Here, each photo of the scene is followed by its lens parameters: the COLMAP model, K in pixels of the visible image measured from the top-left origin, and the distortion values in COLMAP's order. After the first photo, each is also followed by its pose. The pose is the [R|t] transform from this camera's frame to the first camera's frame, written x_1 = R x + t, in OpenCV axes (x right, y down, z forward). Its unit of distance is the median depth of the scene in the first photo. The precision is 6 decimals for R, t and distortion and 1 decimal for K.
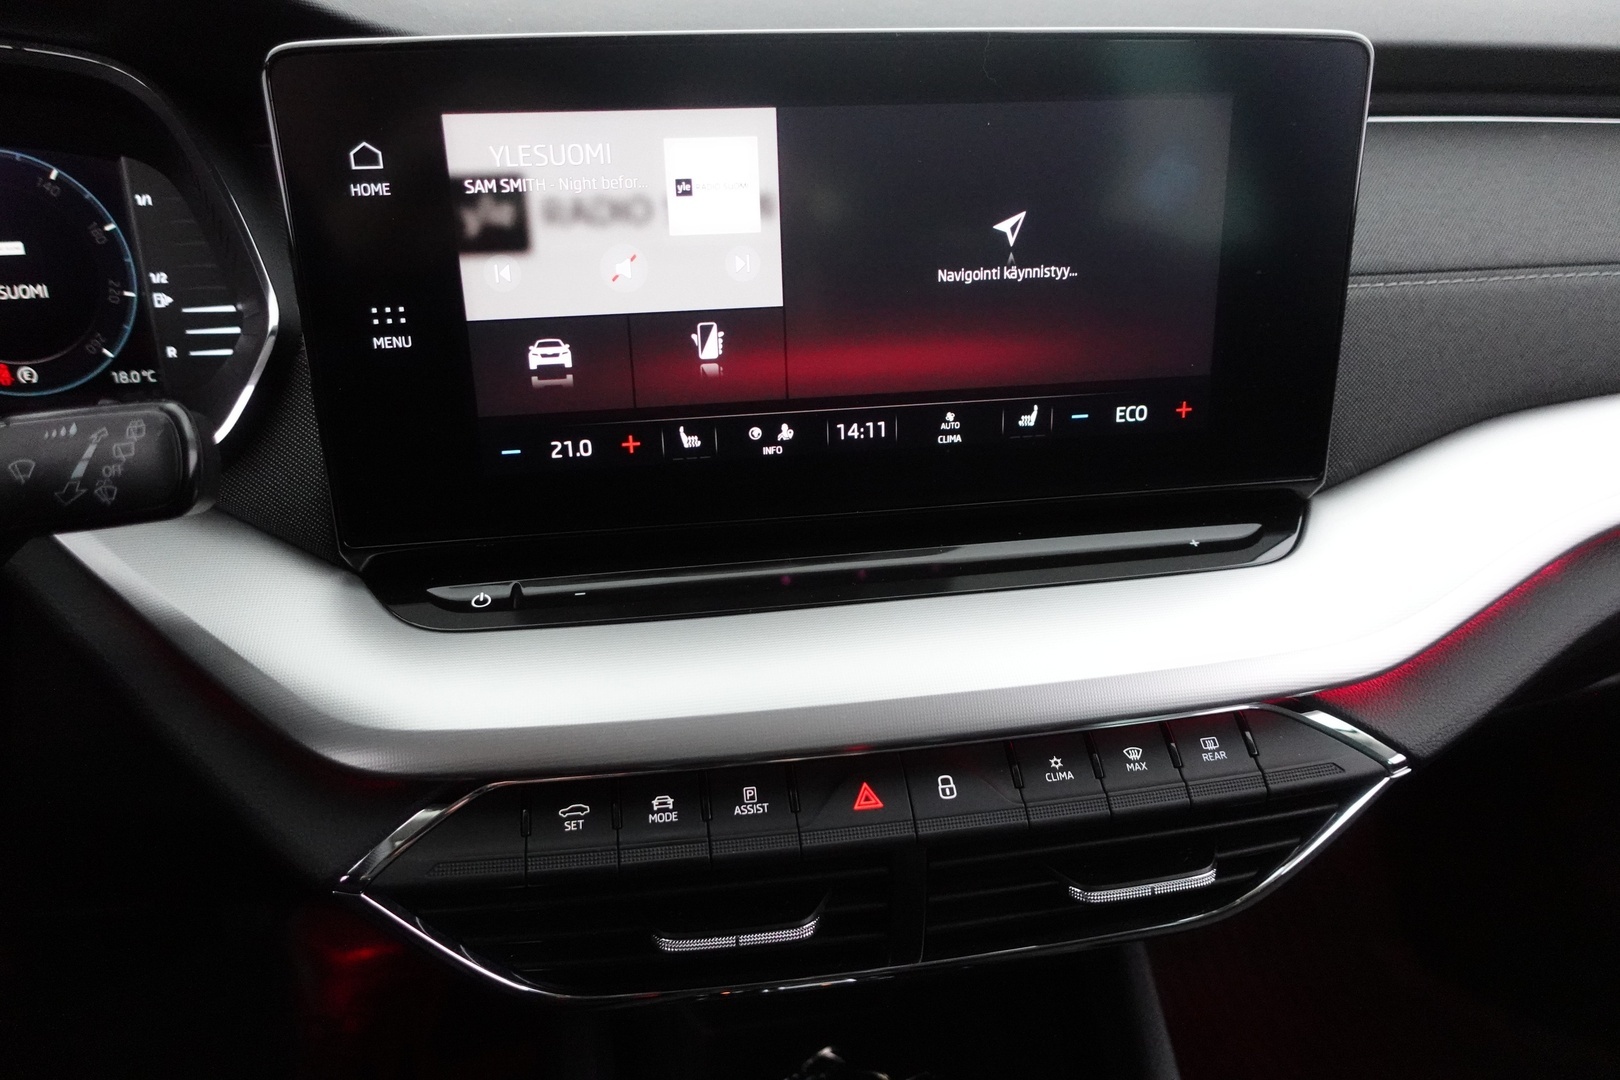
lens RADIAL K [[1144.5, 0, 812.7], [0, 1144.5, 537.2], [0, 0, 1]] dist [0.023794, -0.019382]
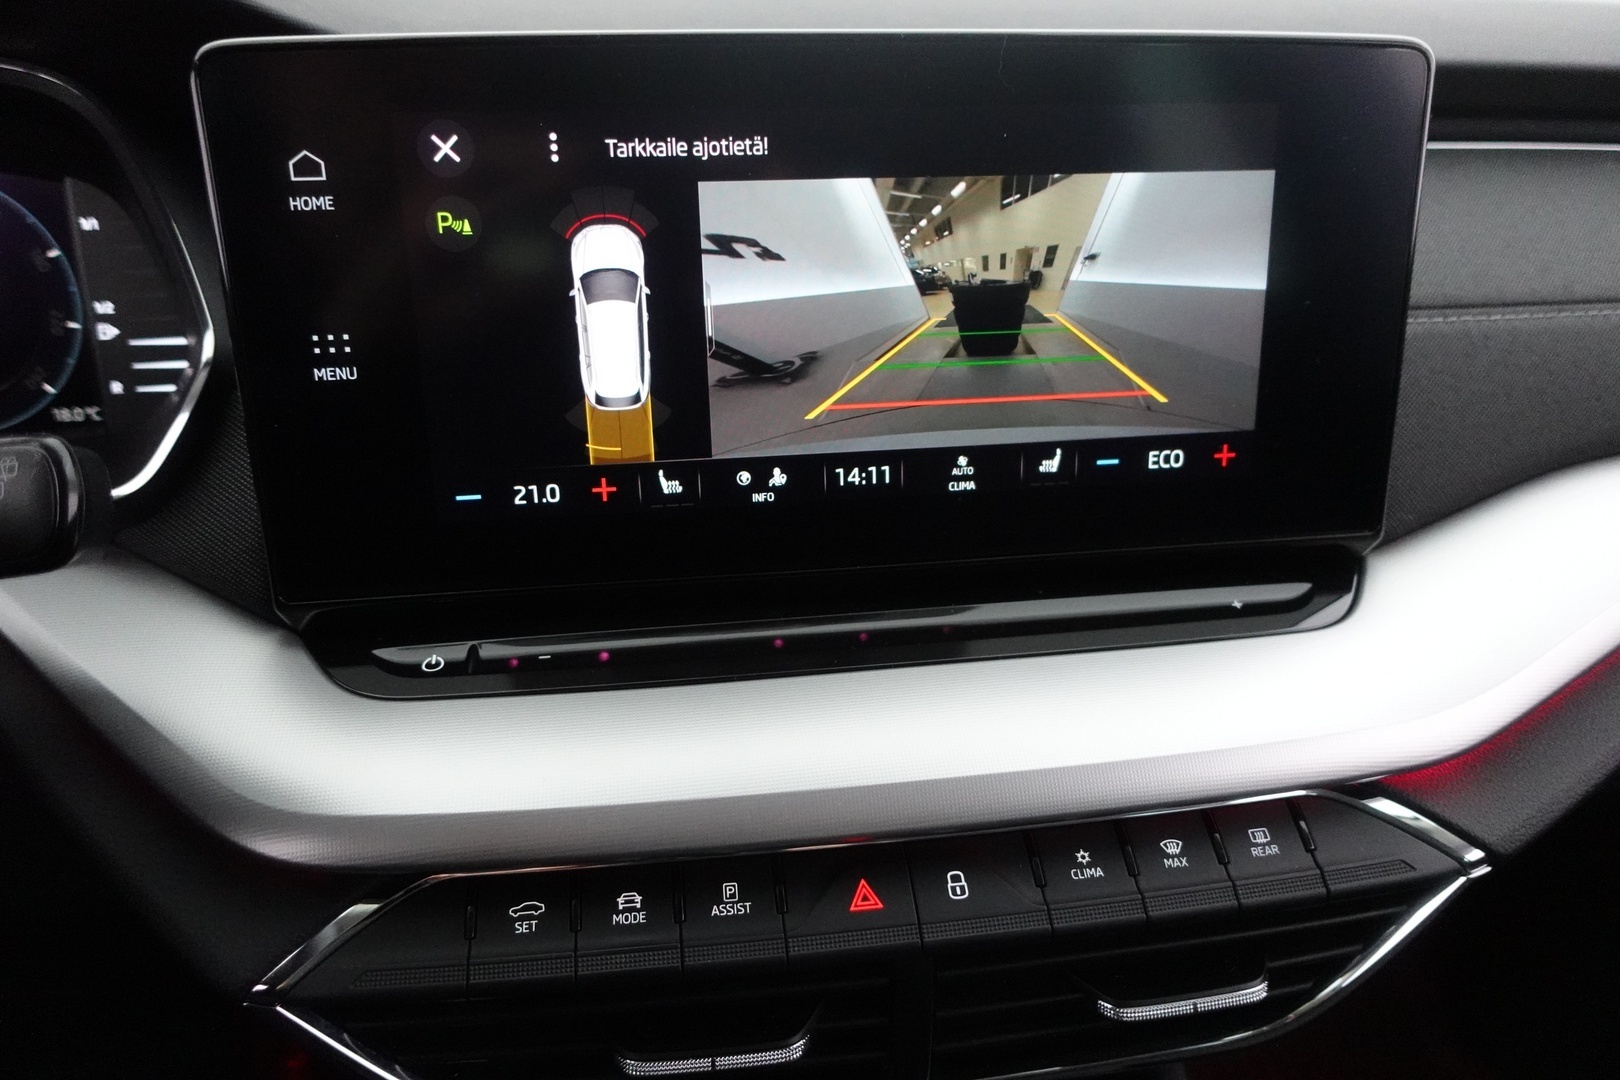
lens RADIAL K [[1144.5, 0, 814.4], [0, 1144.5, 537.2], [0, 0, 1]] dist [0.023794, -0.019382]
pose [[0.999860, 0.006715, -0.015295, 0.019008], [-0.007375, 0.999026, -0.043498, -0.006286], [0.014988, 0.043605, 0.998936, 0.109865]]
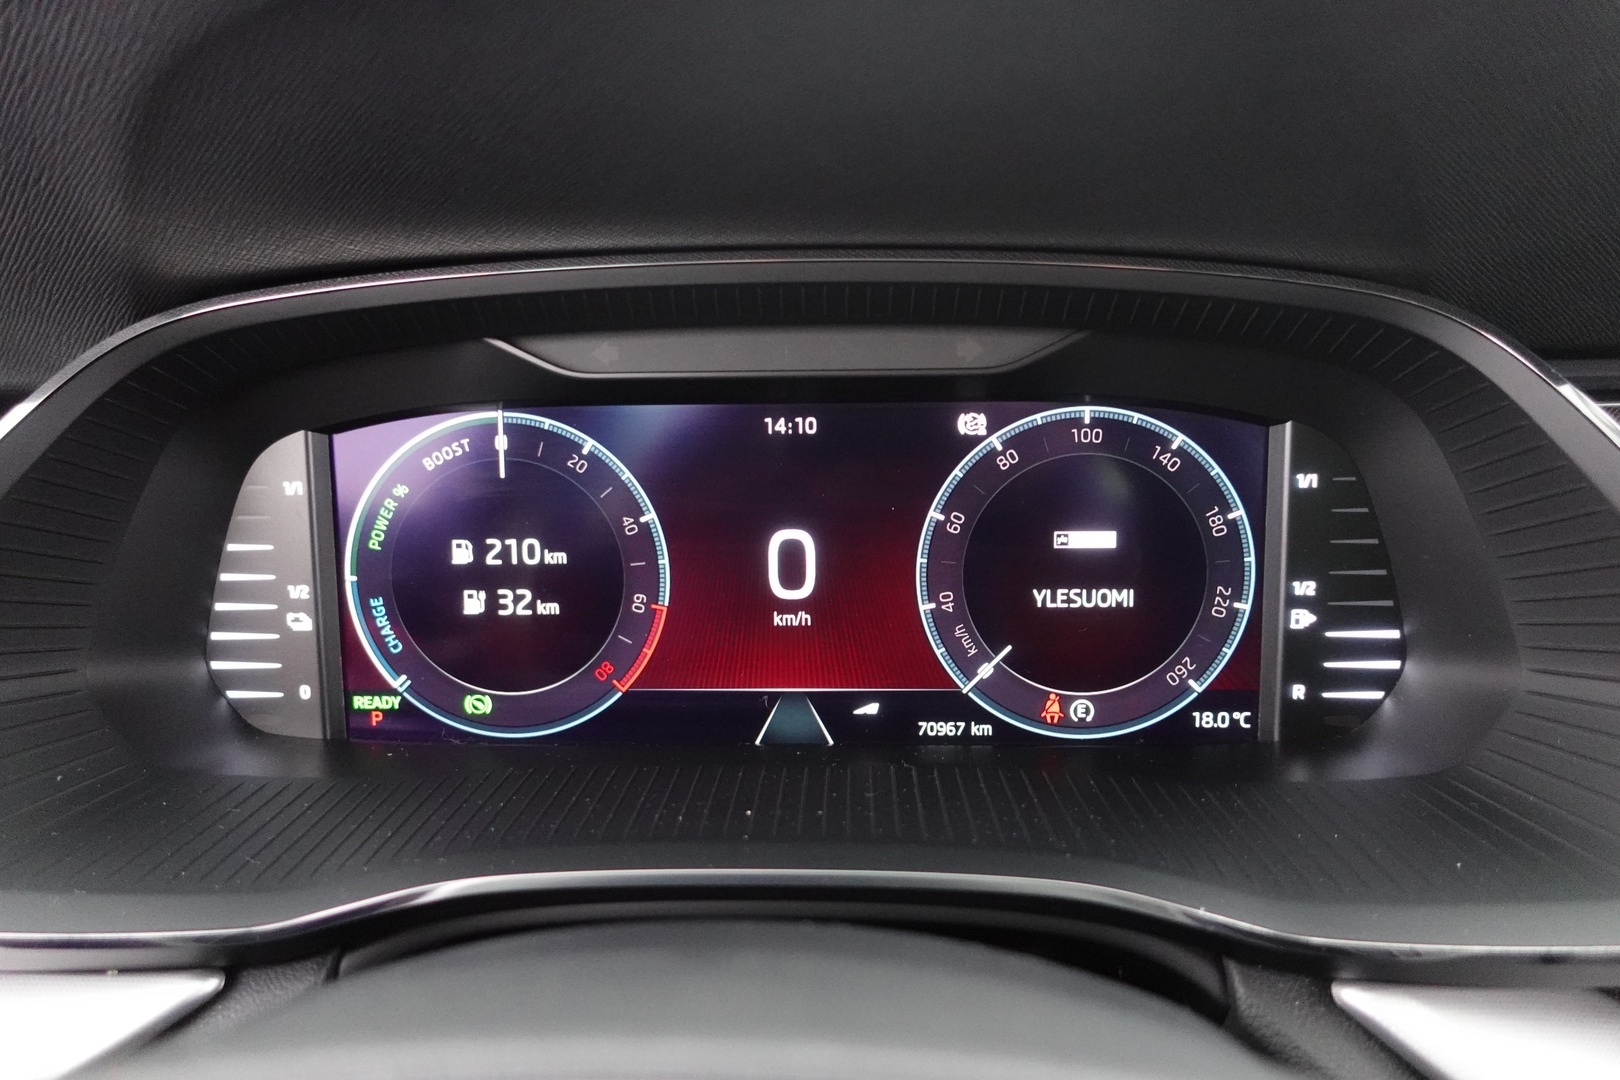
lens RADIAL K [[1144.5, 0, 811.5], [0, 1144.5, 531.1], [0, 0, 1]] dist [0.023794, -0.019382]
pose [[0.981288, 0.040000, -0.188347, -0.848589], [-0.070531, 0.984868, -0.158307, -0.149048], [0.179165, 0.168629, 0.969260, 0.312859]]
